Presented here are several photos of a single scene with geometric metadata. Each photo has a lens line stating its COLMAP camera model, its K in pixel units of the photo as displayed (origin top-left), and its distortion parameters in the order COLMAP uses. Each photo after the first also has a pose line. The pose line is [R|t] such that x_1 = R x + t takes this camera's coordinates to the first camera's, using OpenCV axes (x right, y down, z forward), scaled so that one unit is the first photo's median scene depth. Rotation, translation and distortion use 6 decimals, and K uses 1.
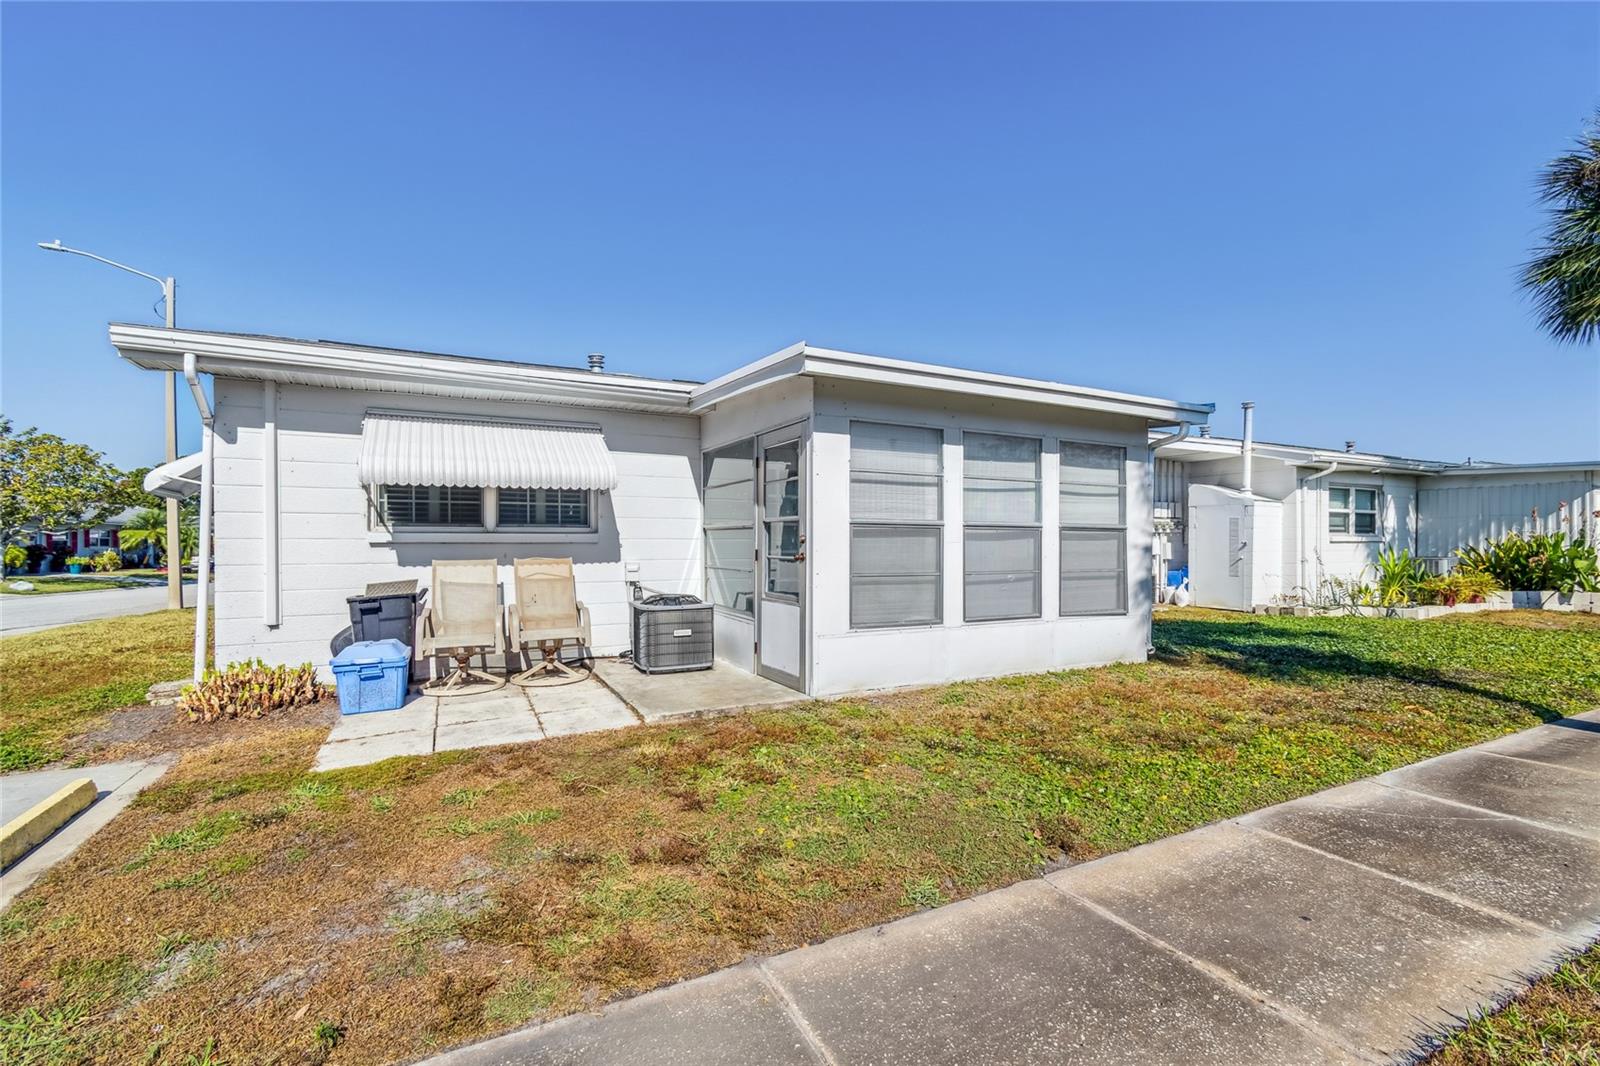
lens RADIAL K [[706.5, 0, 800.0], [0, 706.5, 533.0], [0, 0, 1]] dist [-0.009553, -0.000312]
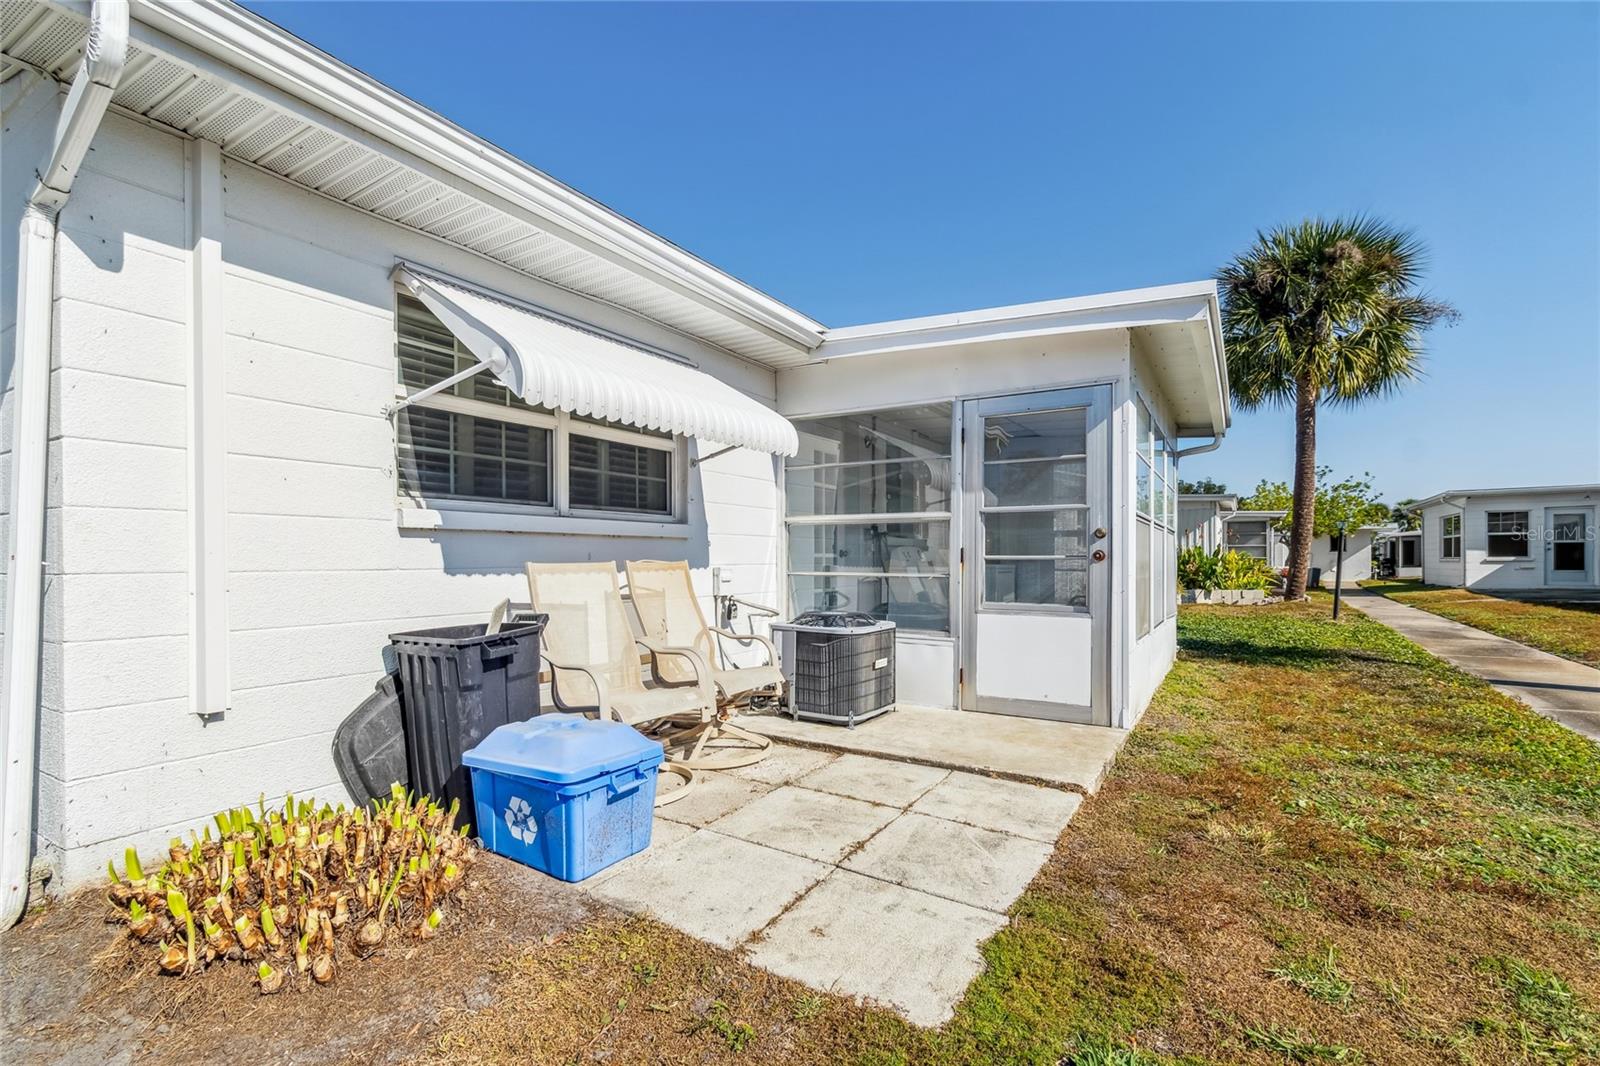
lens RADIAL K [[723.2, 0, 799.4], [0, 723.2, 544.9], [0, 0, 1]] dist [-0.001884, -0.000486]
pose [[0.859268, 0.011518, 0.511396, -0.628371], [-0.010958, 0.999932, -0.004109, 0.024542], [-0.511408, -0.002073, 0.859336, 0.412536]]
